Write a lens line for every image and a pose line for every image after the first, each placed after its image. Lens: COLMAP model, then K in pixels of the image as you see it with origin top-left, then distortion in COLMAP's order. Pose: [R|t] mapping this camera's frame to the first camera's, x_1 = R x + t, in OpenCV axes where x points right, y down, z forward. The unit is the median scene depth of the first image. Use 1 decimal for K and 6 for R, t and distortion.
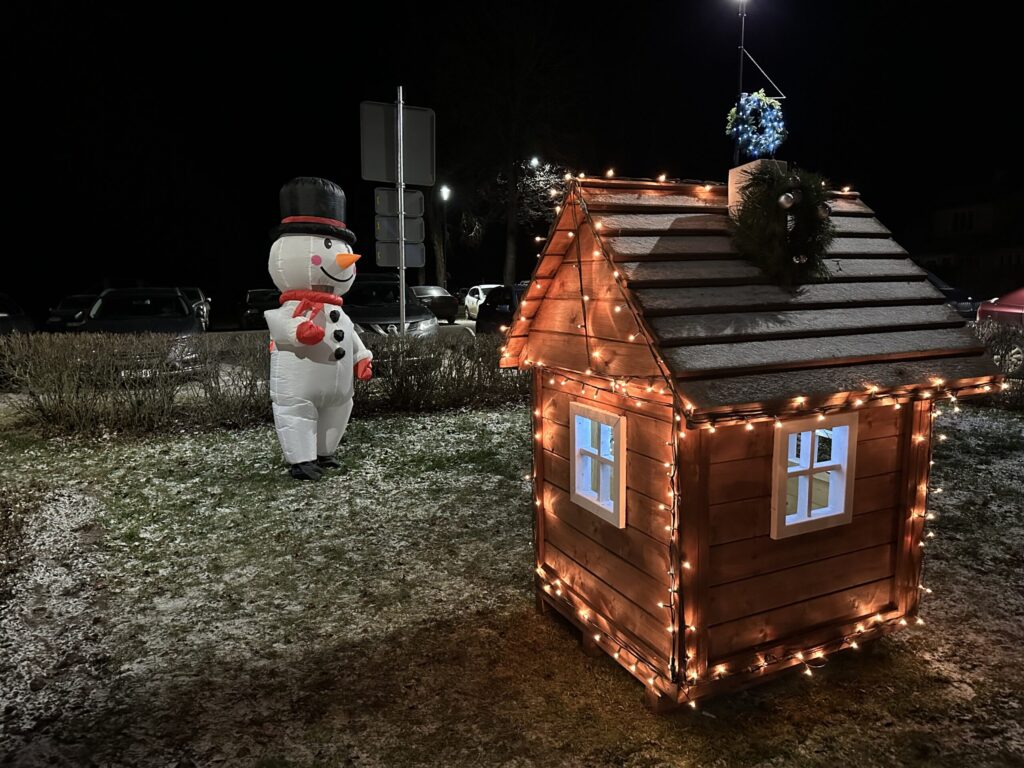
lens RADIAL K [[695.8, 0, 512.0], [0, 695.8, 384.0], [0, 0, 1]] dist [0.067567, -0.005996]
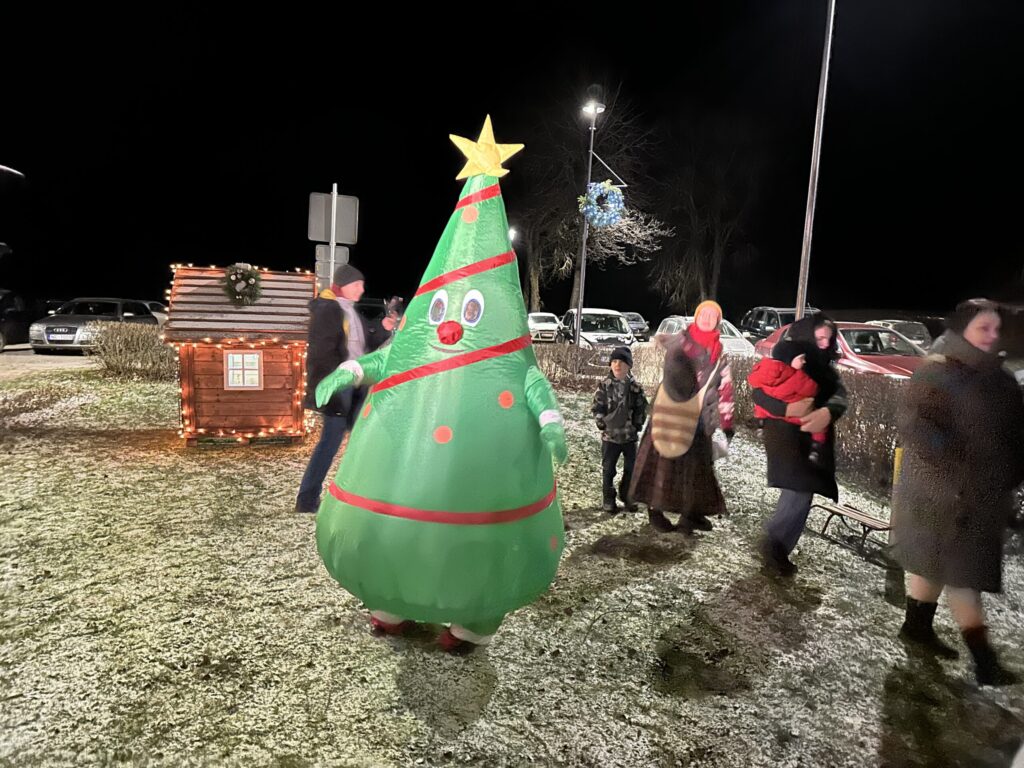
lens RADIAL K [[695.8, 0, 512.0], [0, 695.8, 384.0], [0, 0, 1]] dist [0.067567, -0.005996]
pose [[0.973284, 0.069670, -0.218779, 0.611850], [-0.078387, 0.996428, -0.031411, 0.053659], [0.215809, 0.047722, 0.975269, -0.455218]]
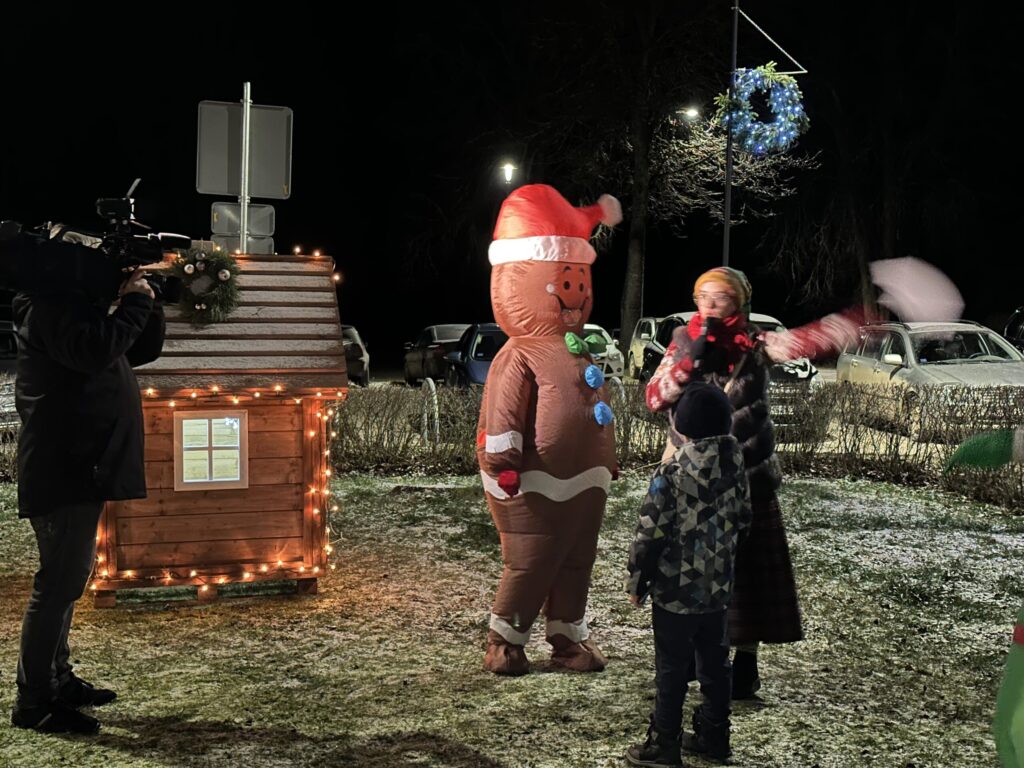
lens RADIAL K [[1381.9, 0, 512.0], [0, 1381.9, 384.0], [0, 0, 1]] dist [0.145522, -0.057167]
pose [[0.982308, 0.025285, -0.185556, 0.450419], [-0.043336, 0.994640, -0.093879, 0.067132], [0.182187, 0.100260, 0.978139, -0.498096]]
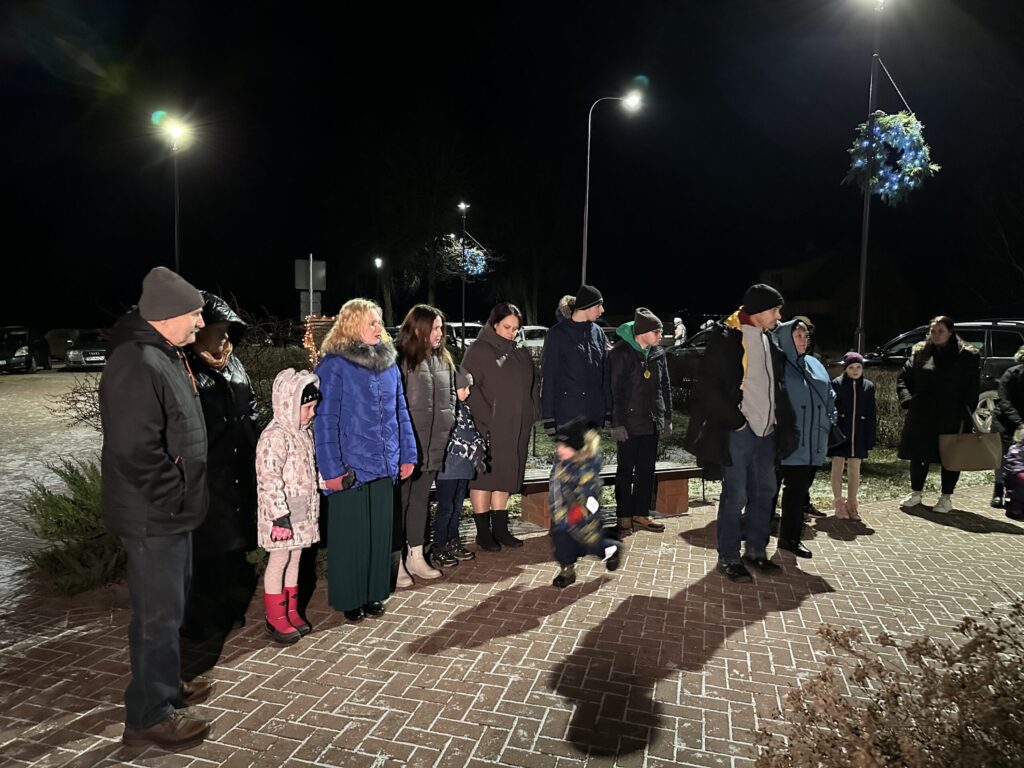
lens RADIAL K [[695.8, 0, 512.0], [0, 695.8, 384.0], [0, 0, 1]] dist [0.067567, -0.005996]
pose [[0.999701, 0.008075, 0.023093, 0.520975], [-0.006905, 0.998709, -0.050327, 0.182139], [-0.023469, 0.050152, 0.998466, -1.562018]]
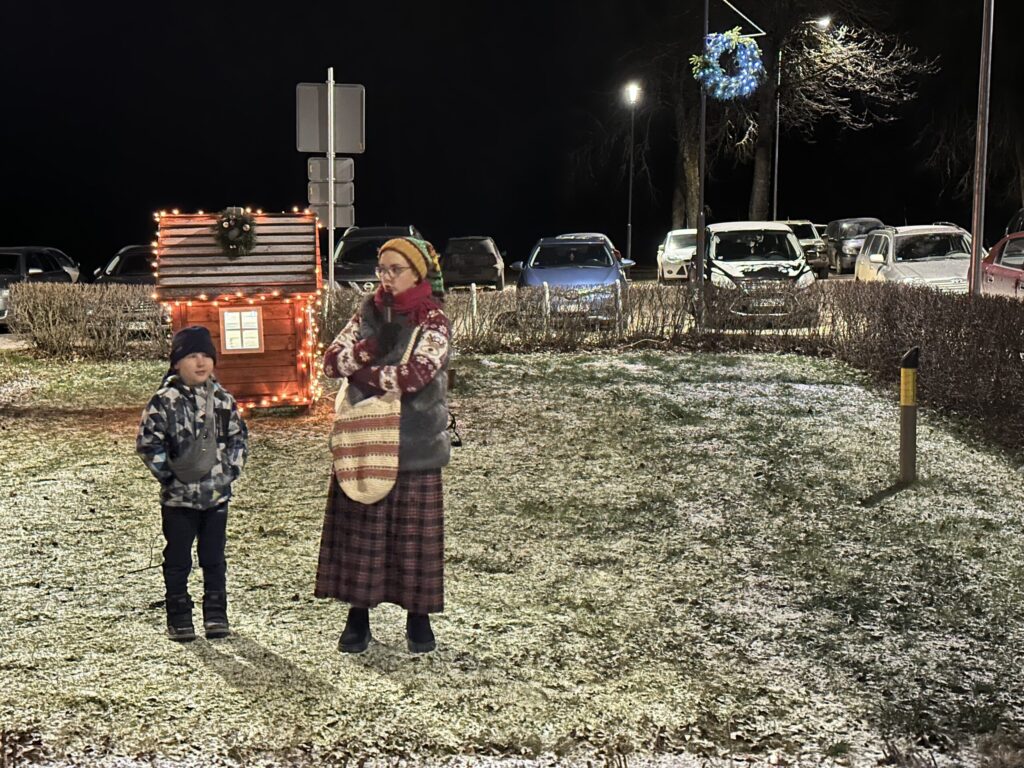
lens RADIAL K [[1381.9, 0, 512.0], [0, 1381.9, 384.0], [0, 0, 1]] dist [0.145522, -0.057167]
pose [[0.940408, 0.031395, -0.338595, 0.867537], [-0.038982, 0.999118, -0.015627, 0.102865], [0.337806, 0.027895, 0.940802, -0.963326]]
